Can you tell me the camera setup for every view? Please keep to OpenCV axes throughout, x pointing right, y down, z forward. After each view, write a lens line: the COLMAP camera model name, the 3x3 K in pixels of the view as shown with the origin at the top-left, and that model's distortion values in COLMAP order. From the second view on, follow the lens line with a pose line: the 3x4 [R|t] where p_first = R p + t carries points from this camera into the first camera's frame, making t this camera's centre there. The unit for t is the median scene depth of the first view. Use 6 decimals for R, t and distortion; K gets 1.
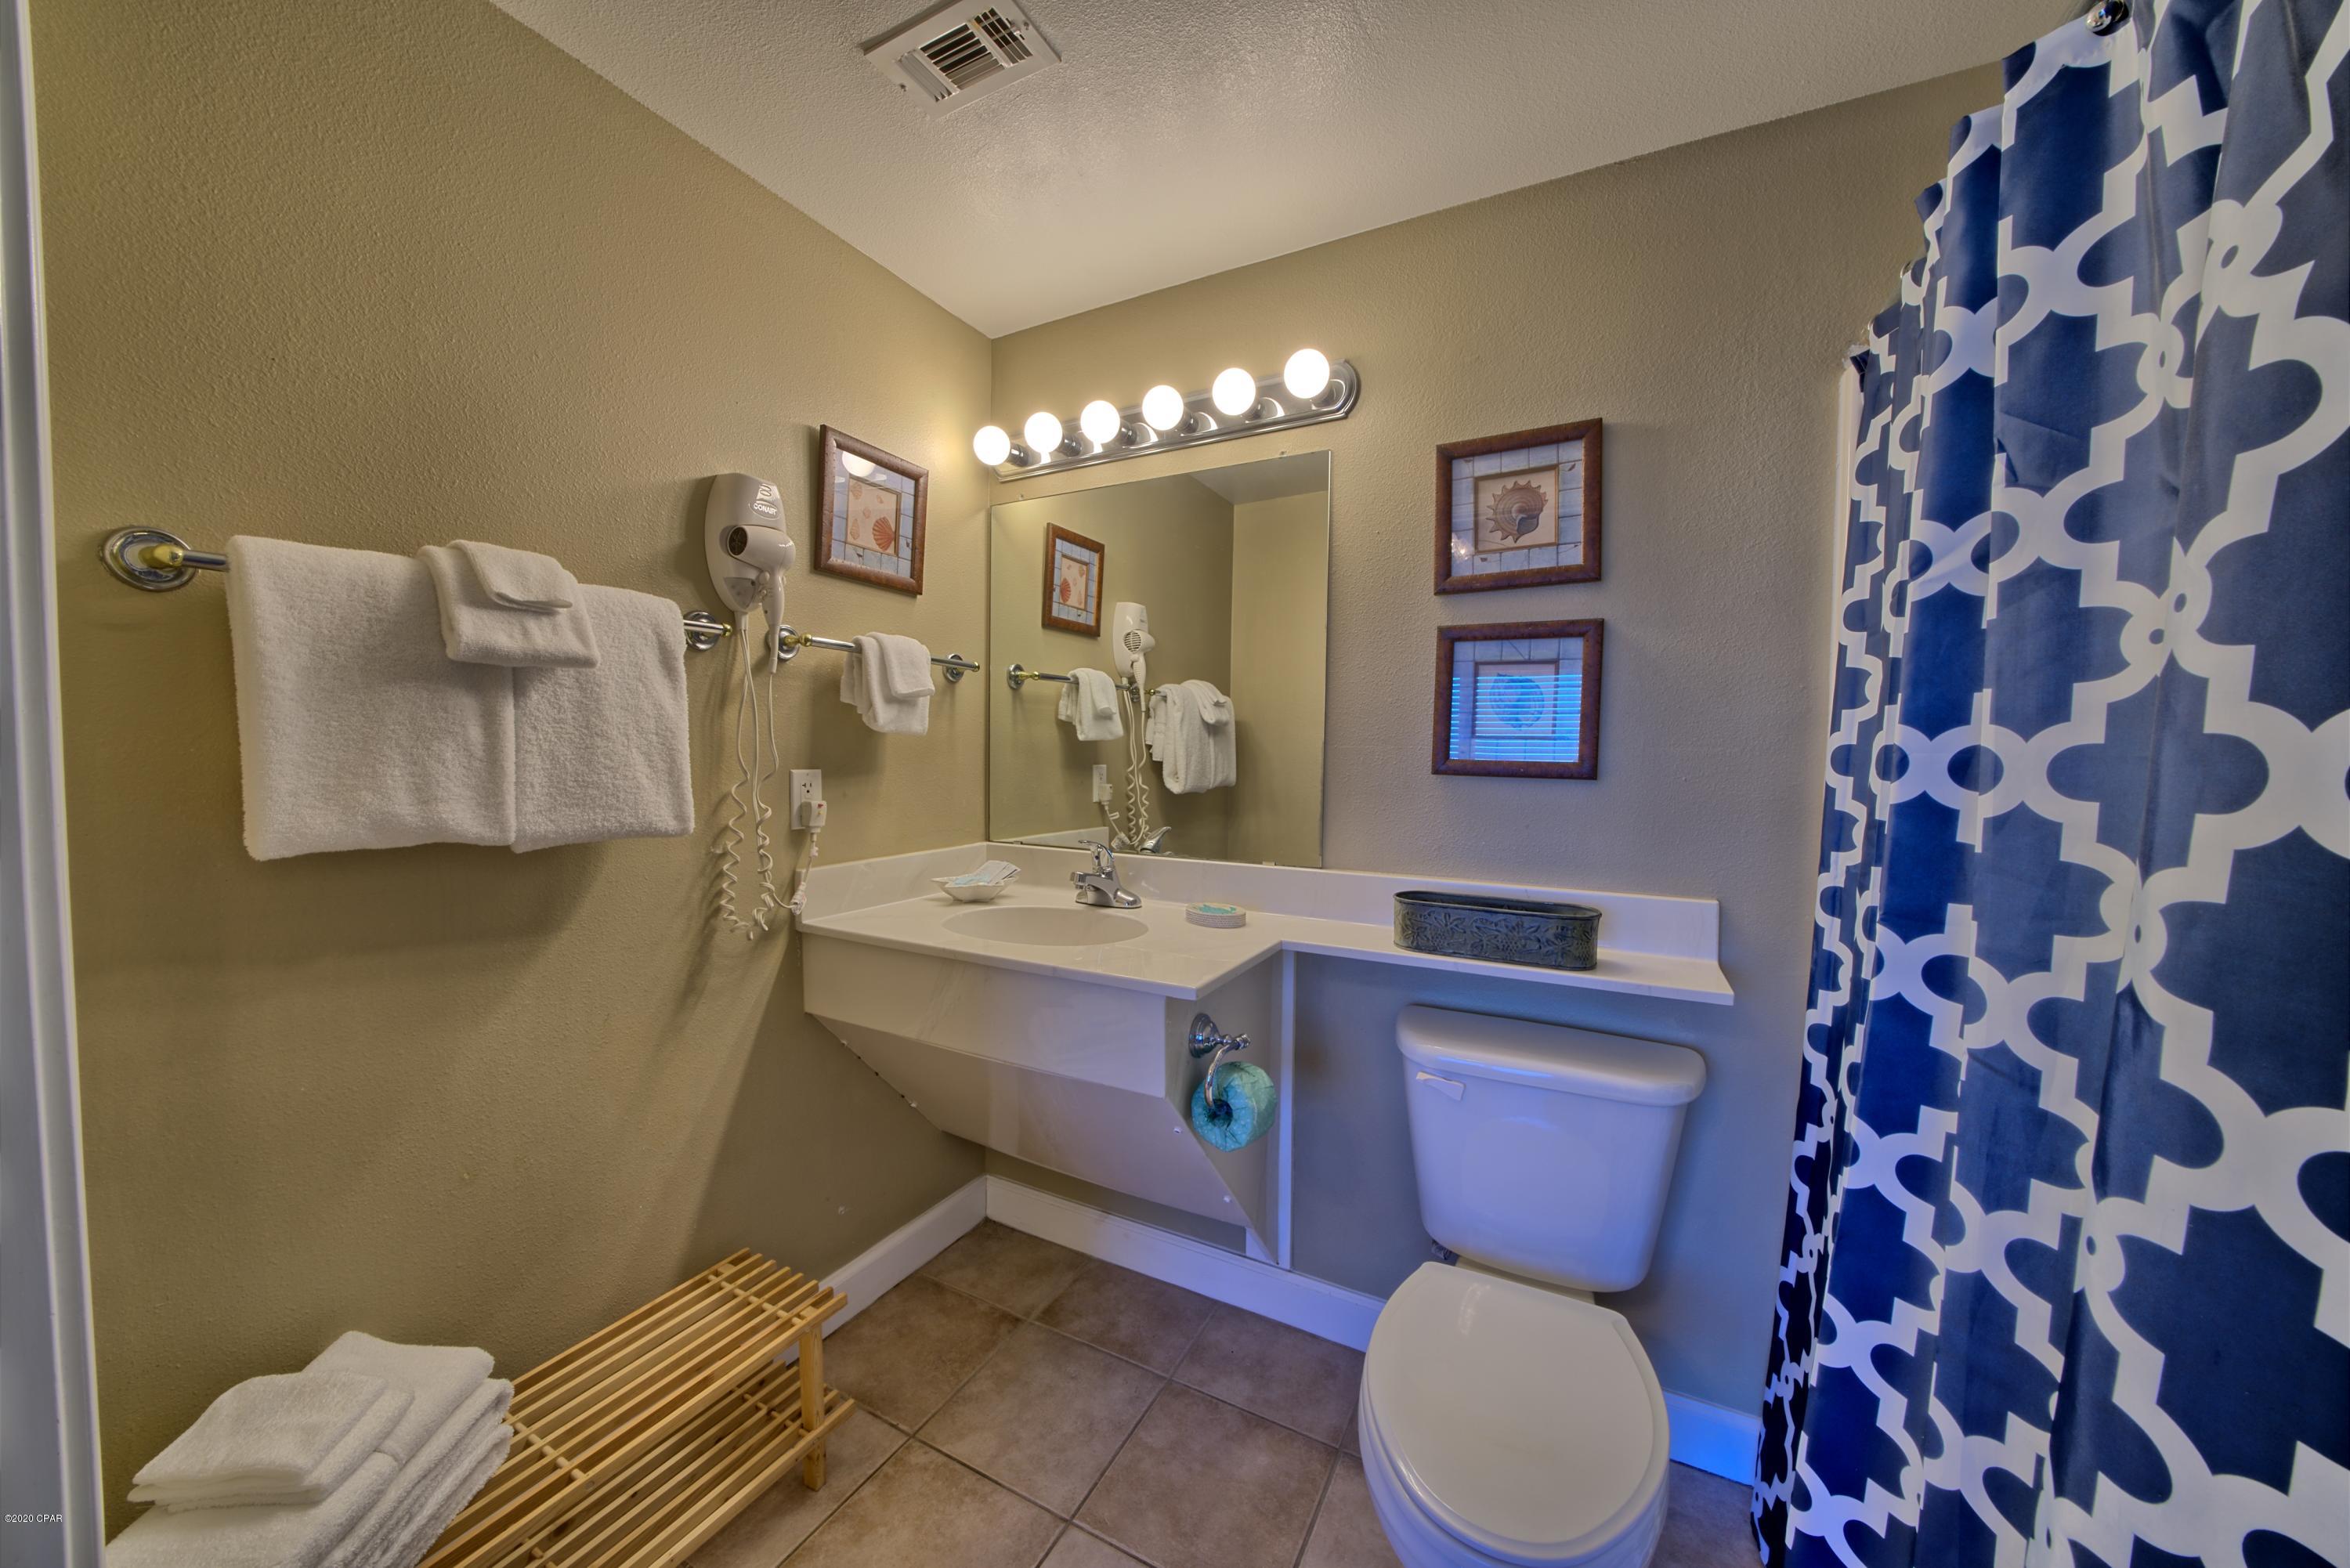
lens RADIAL K [[811.8, 0, 1167.8], [0, 811.8, 783.0], [0, 0, 1]] dist [-0.026792, 0.003396]
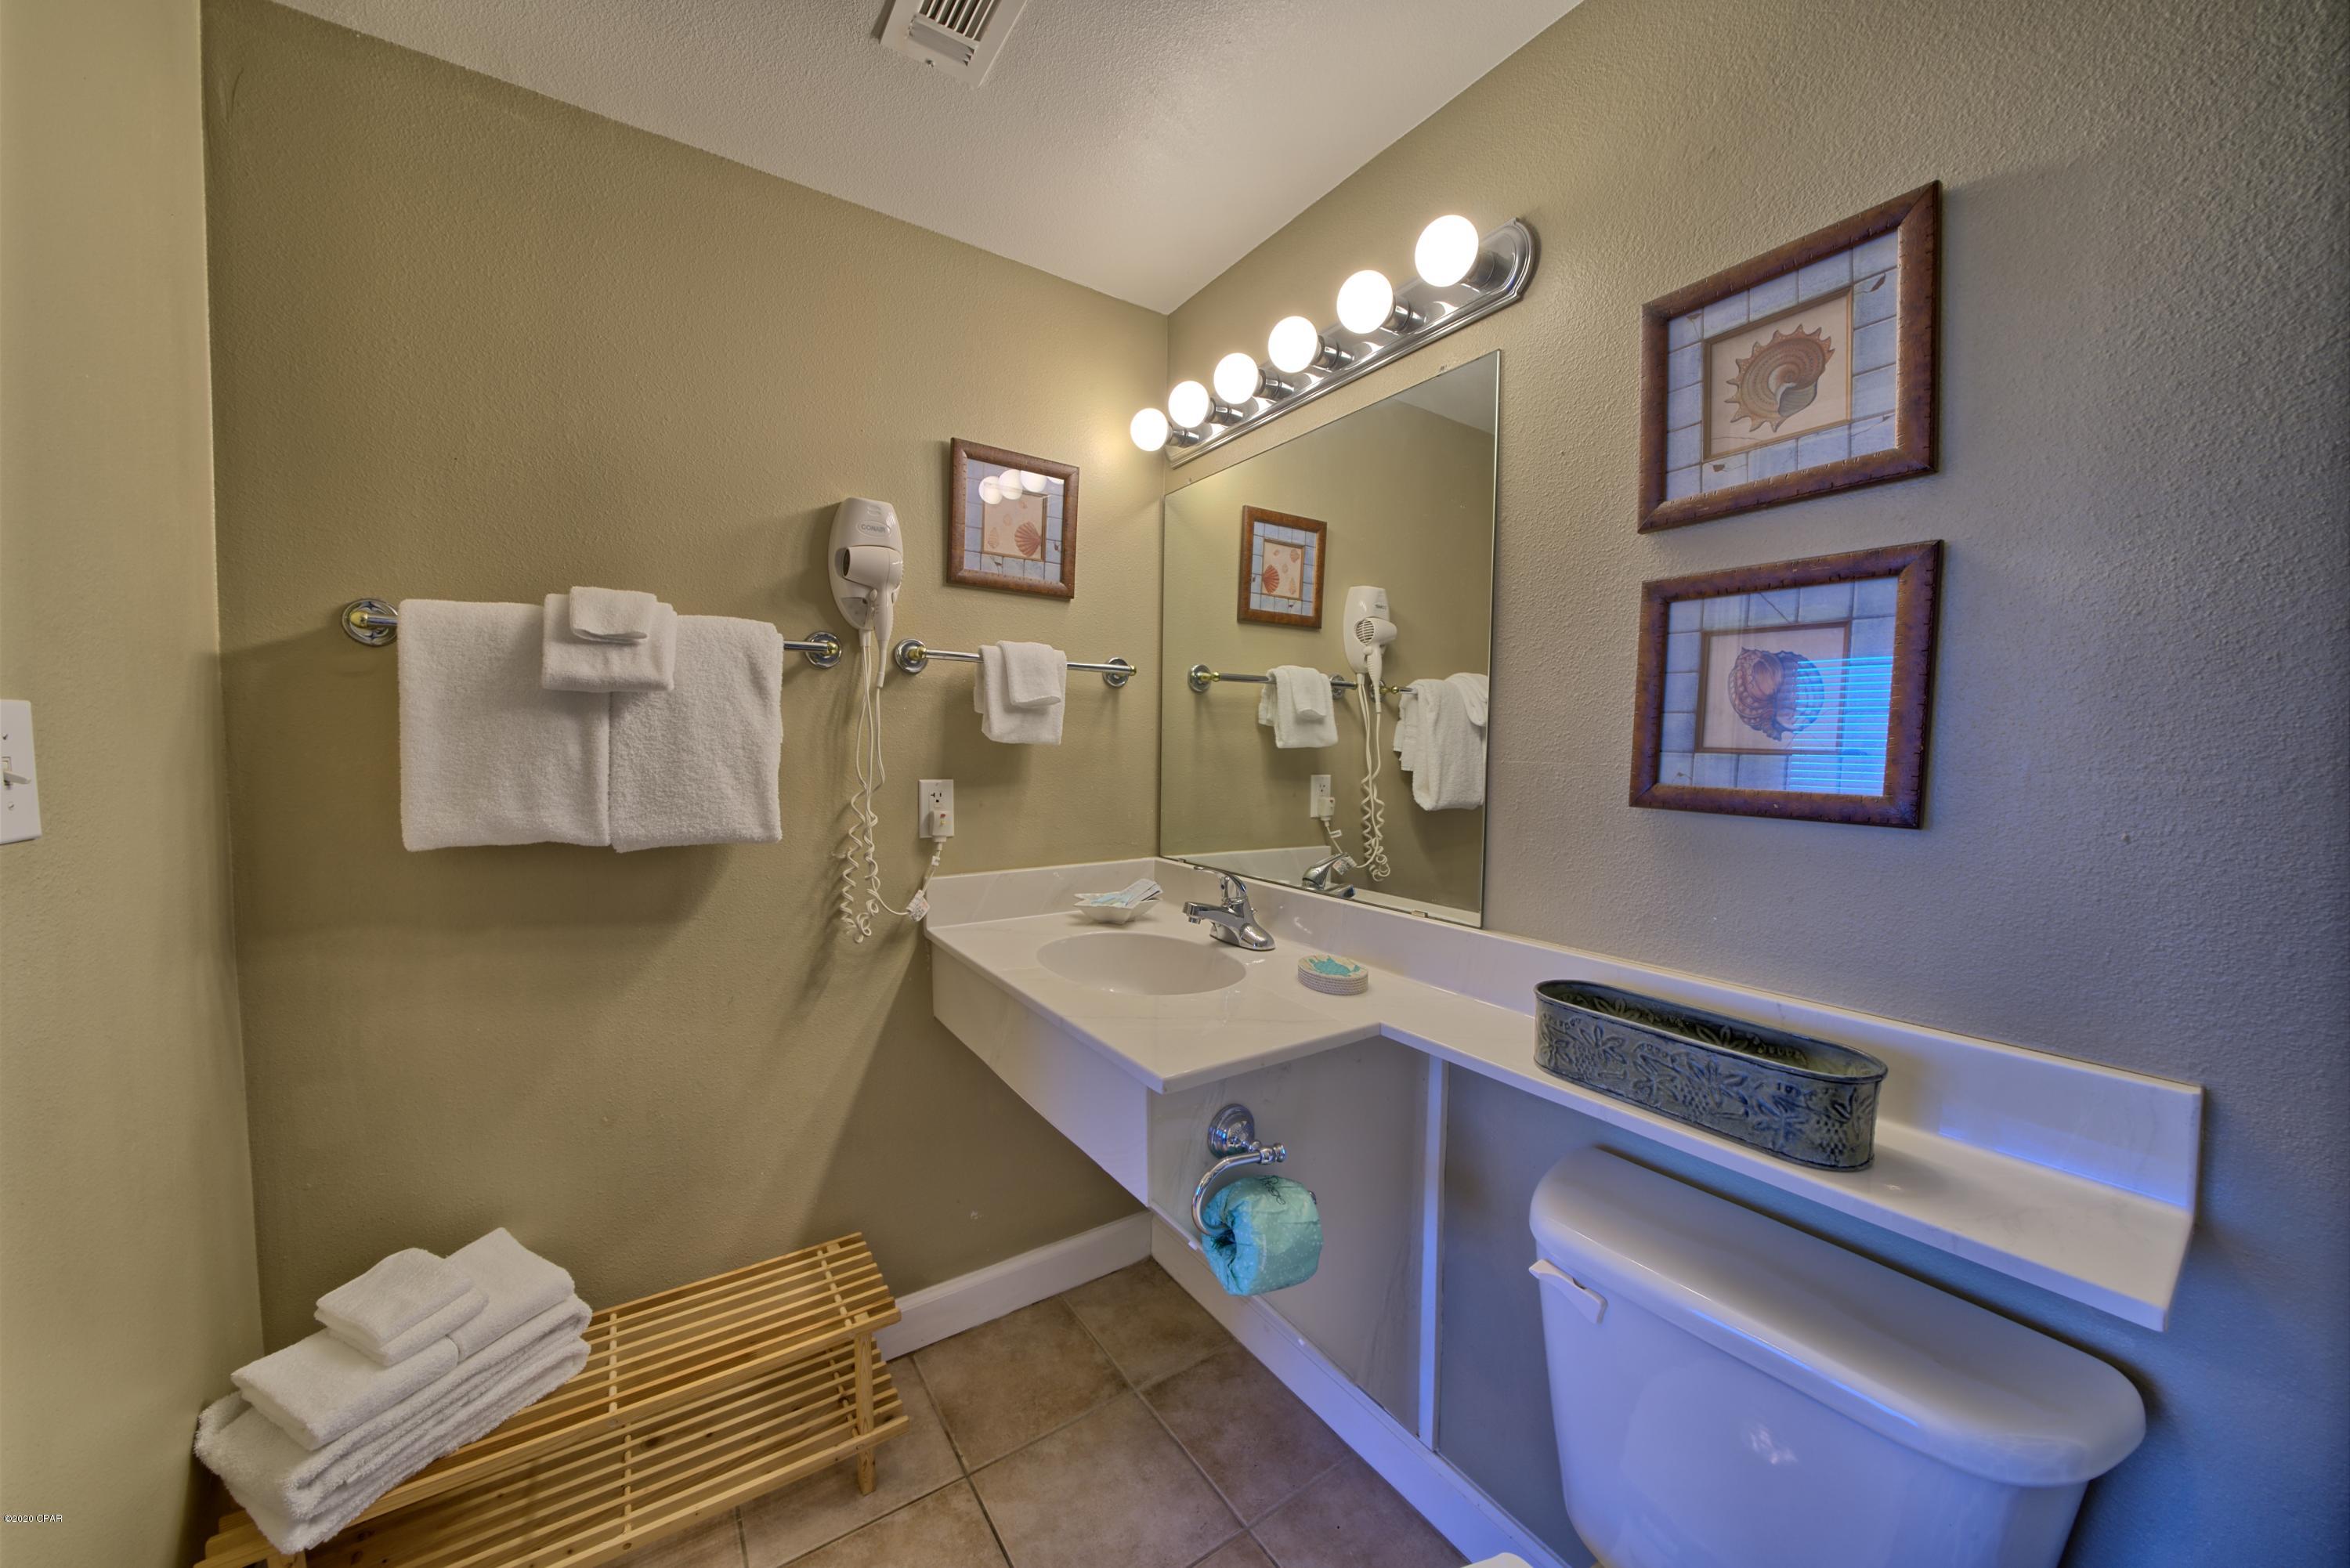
lens RADIAL K [[811.8, 0, 1167.8], [0, 811.8, 783.0], [0, 0, 1]] dist [-0.026792, 0.003396]
pose [[0.881194, 0.021822, -0.472251, 0.327317], [-0.020625, 0.999758, 0.007713, -0.029223], [0.472305, 0.002944, 0.881430, 0.262768]]
